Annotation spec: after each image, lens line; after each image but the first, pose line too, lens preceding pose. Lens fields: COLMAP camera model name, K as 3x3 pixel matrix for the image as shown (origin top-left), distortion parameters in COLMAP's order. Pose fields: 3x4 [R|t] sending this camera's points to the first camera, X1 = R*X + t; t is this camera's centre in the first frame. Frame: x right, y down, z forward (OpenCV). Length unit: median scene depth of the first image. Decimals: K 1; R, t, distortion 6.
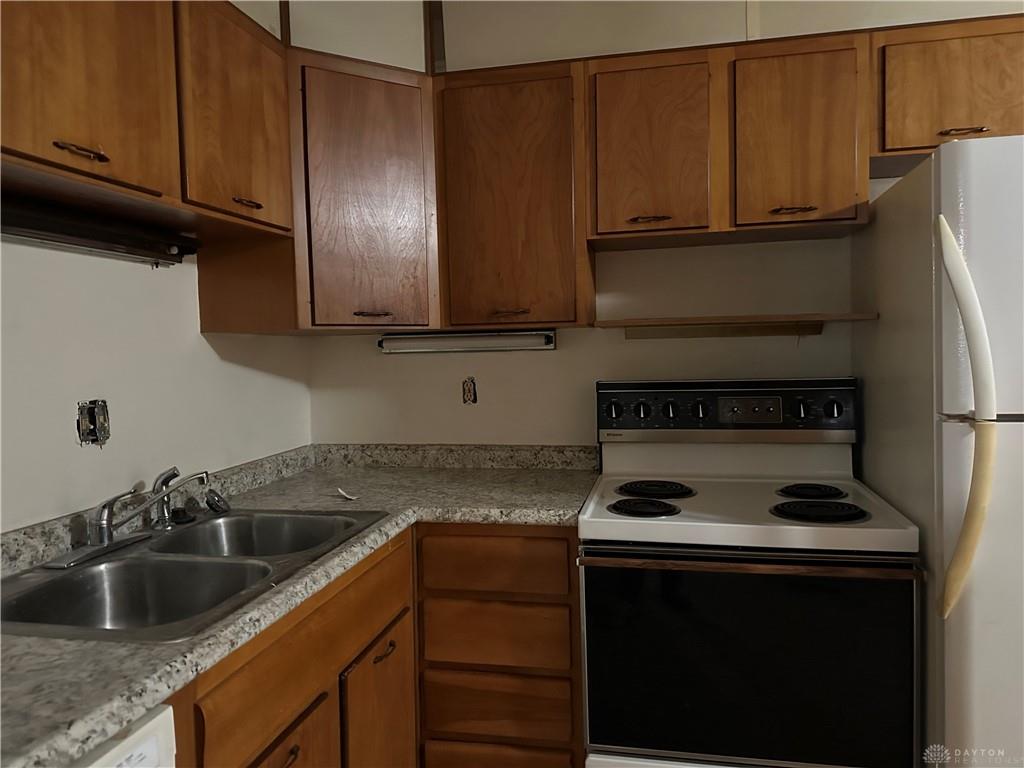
lens RADIAL K [[722.2, 0, 506.4], [0, 722.2, 382.0], [0, 0, 1]] dist [0.004862, 0.000542]
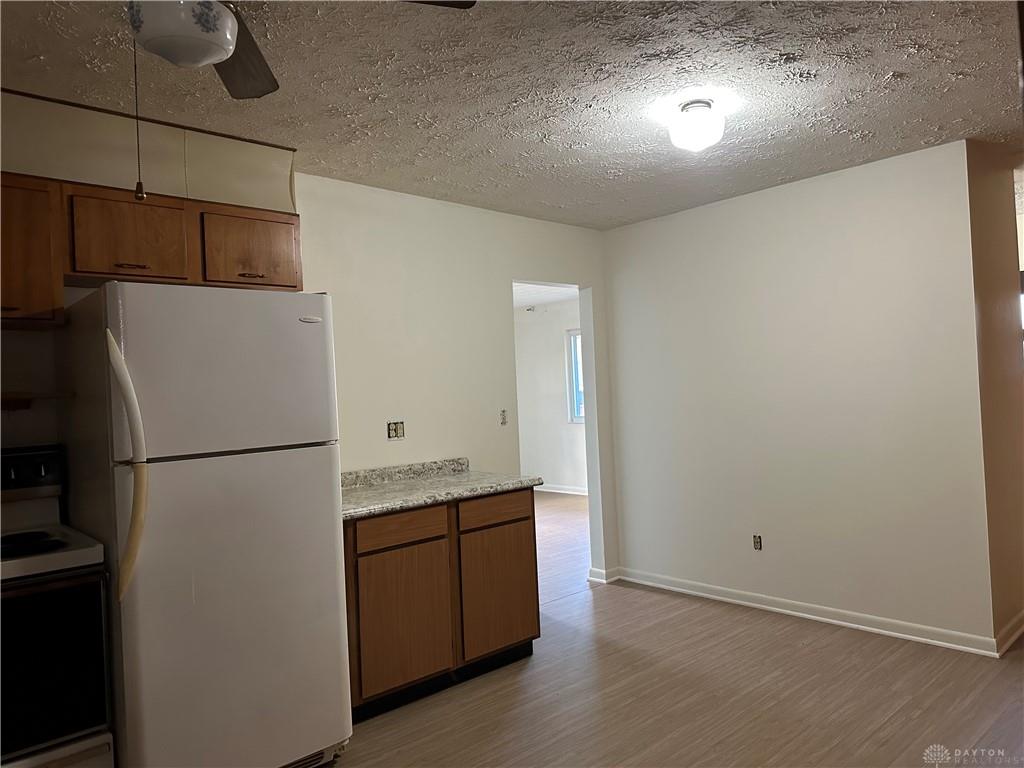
lens RADIAL K [[722.2, 0, 506.4], [0, 722.2, 382.0], [0, 0, 1]] dist [0.004862, 0.000542]
pose [[0.566664, 0.011043, 0.823875, -0.128353], [0.069496, 0.995707, -0.061146, 0.022093], [-0.821013, 0.091905, 0.563463, -0.397267]]
